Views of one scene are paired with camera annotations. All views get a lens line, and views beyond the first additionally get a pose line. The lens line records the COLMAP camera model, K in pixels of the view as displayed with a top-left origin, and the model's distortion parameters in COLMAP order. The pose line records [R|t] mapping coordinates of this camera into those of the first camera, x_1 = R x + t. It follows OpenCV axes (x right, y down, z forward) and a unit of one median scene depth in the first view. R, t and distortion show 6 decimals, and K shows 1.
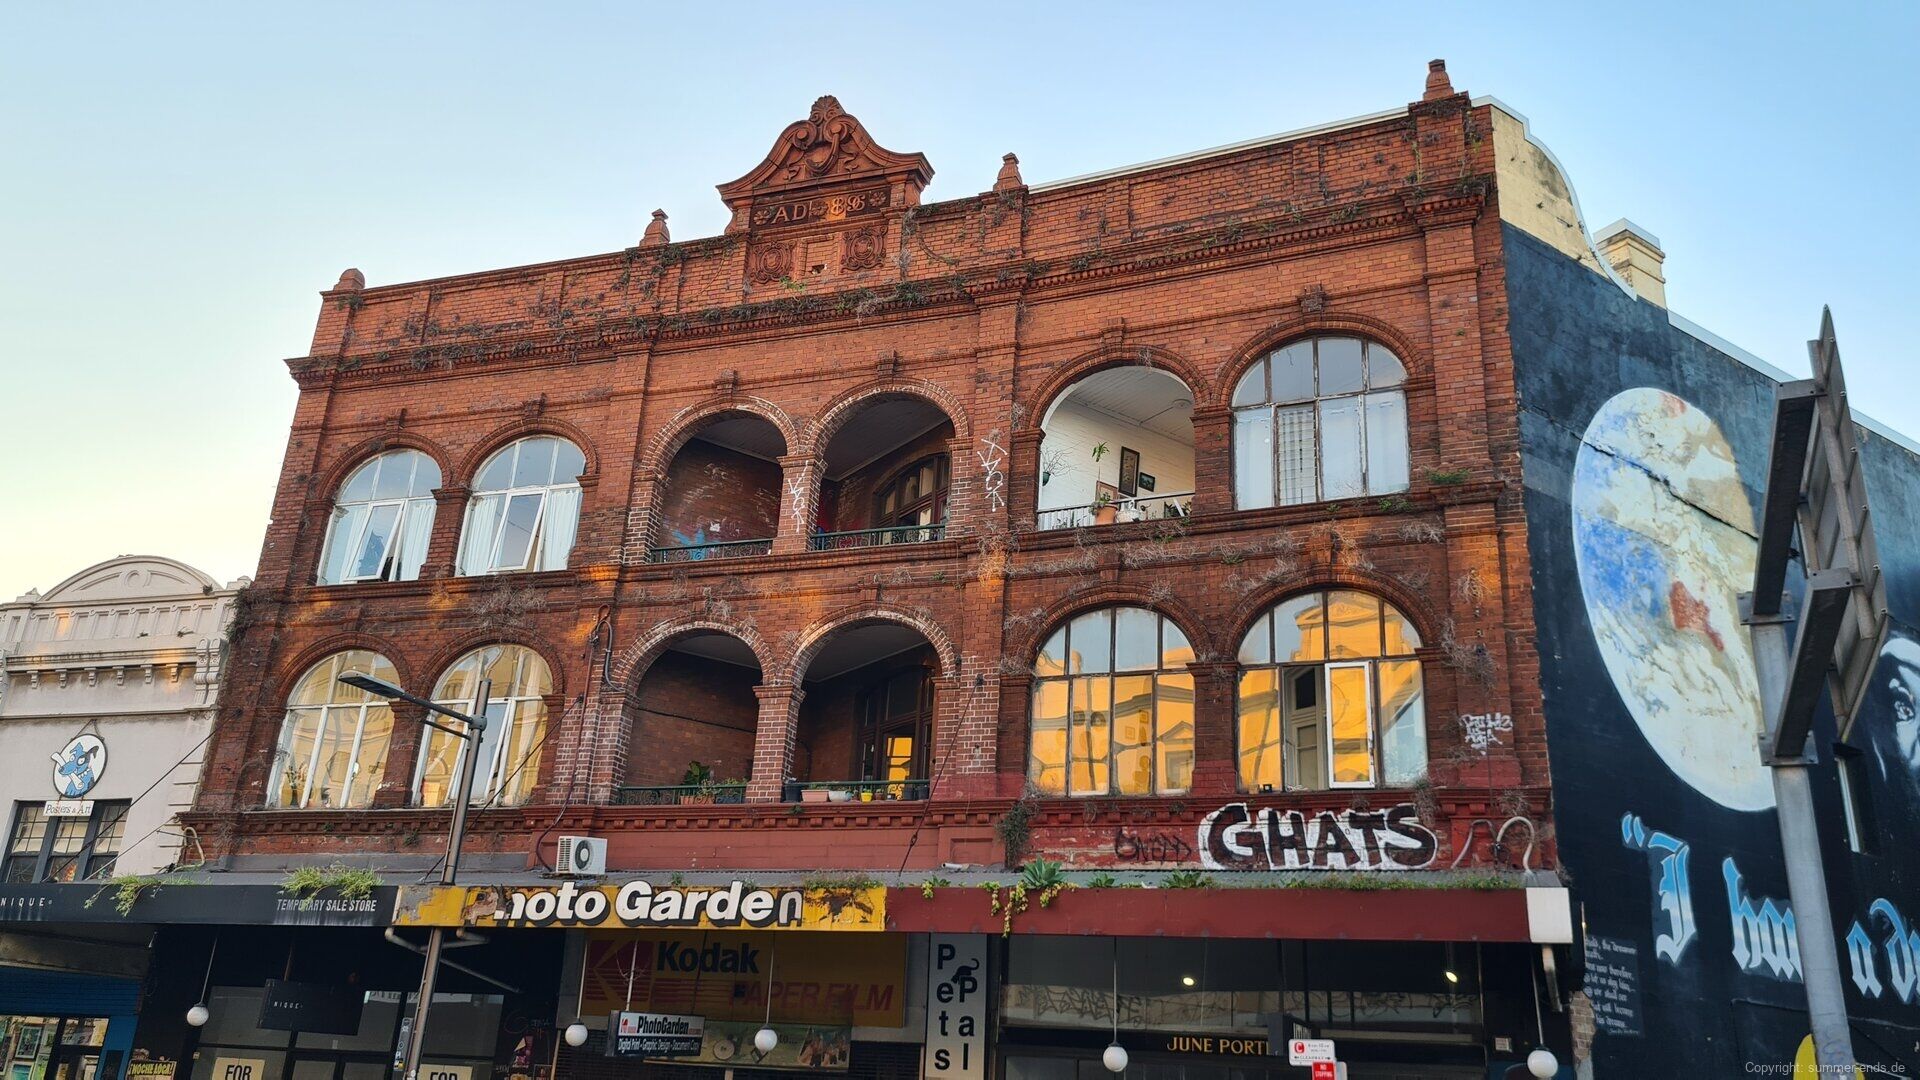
lens RADIAL K [[1436.7, 0, 915.7], [0, 1436.7, 541.7], [0, 0, 1]] dist [0.051798, -0.031974]
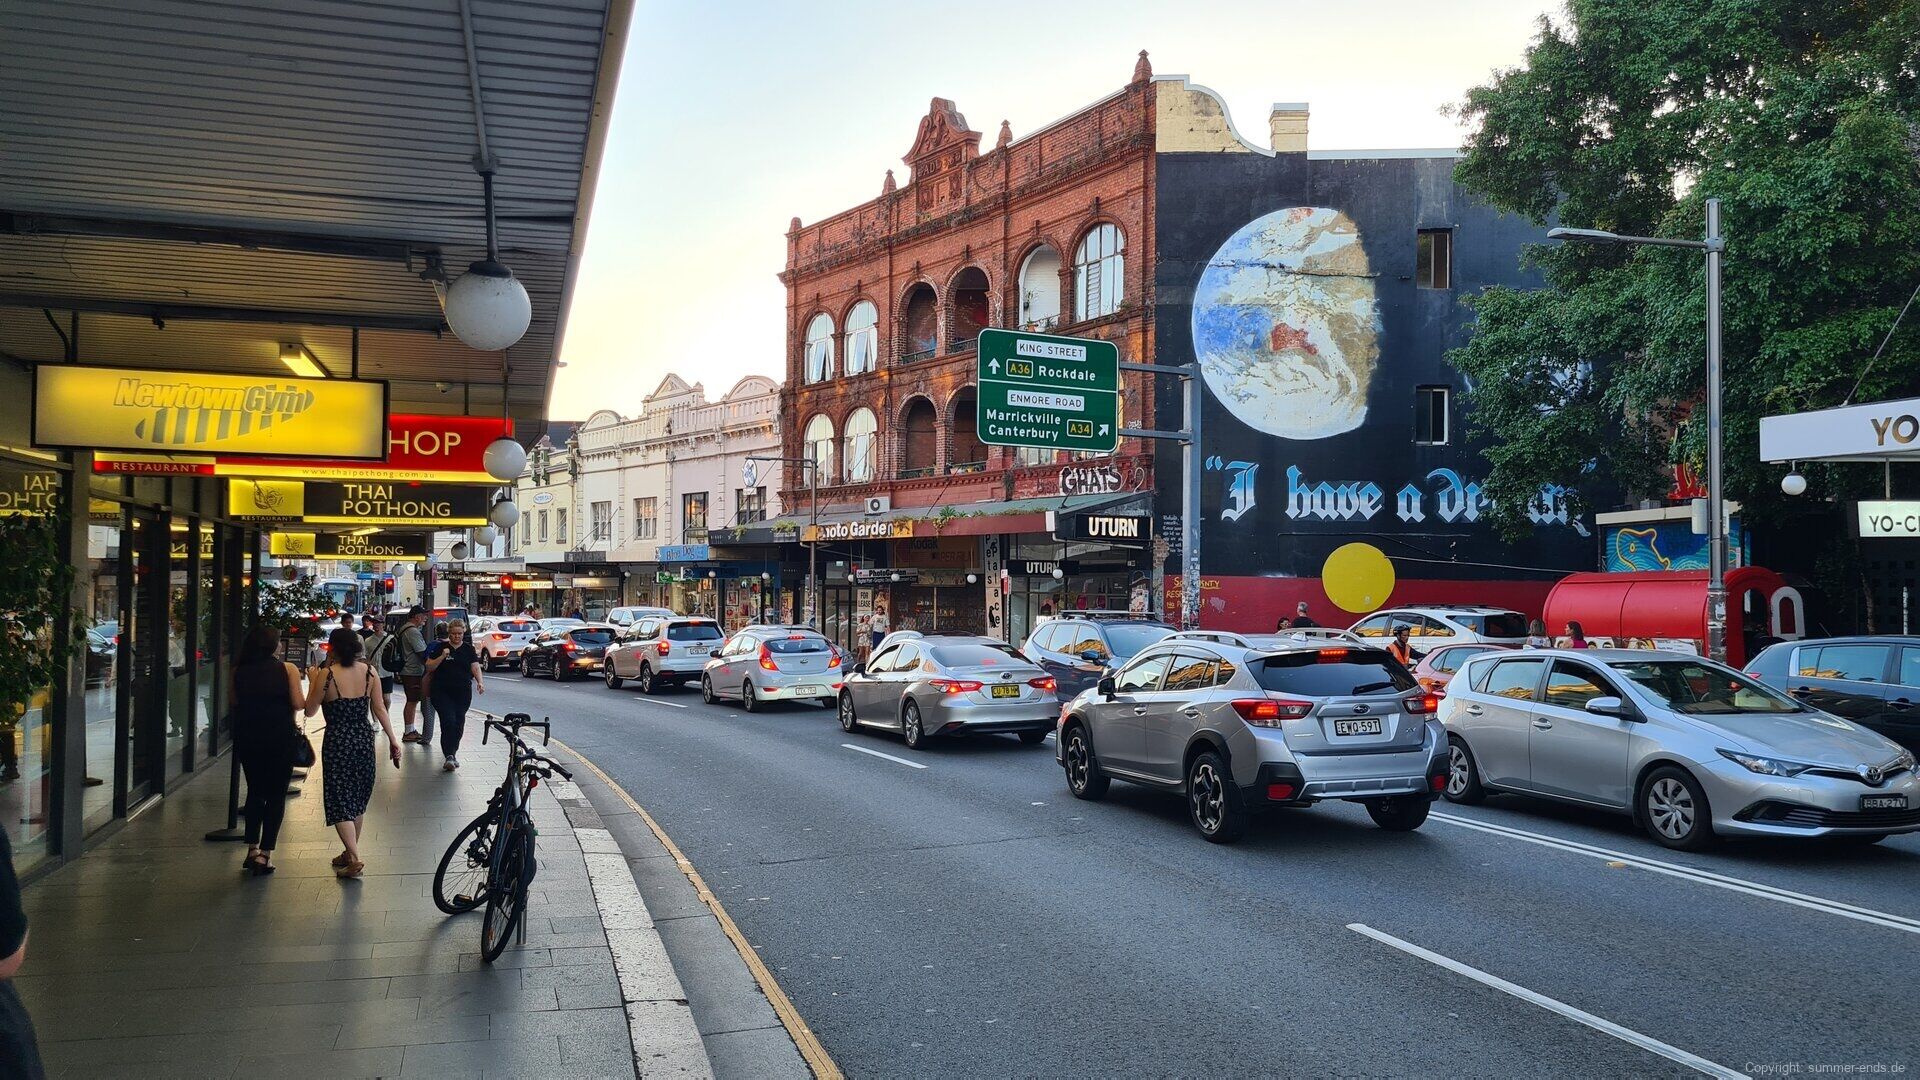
lens RADIAL K [[1436.7, 0, 915.7], [0, 1436.7, 541.7], [0, 0, 1]] dist [0.051798, -0.031974]
pose [[0.798486, -0.064289, -0.598571, 1.233606], [0.250012, 0.939898, 0.232564, -0.257841], [0.547644, -0.335349, 0.766568, -0.787092]]
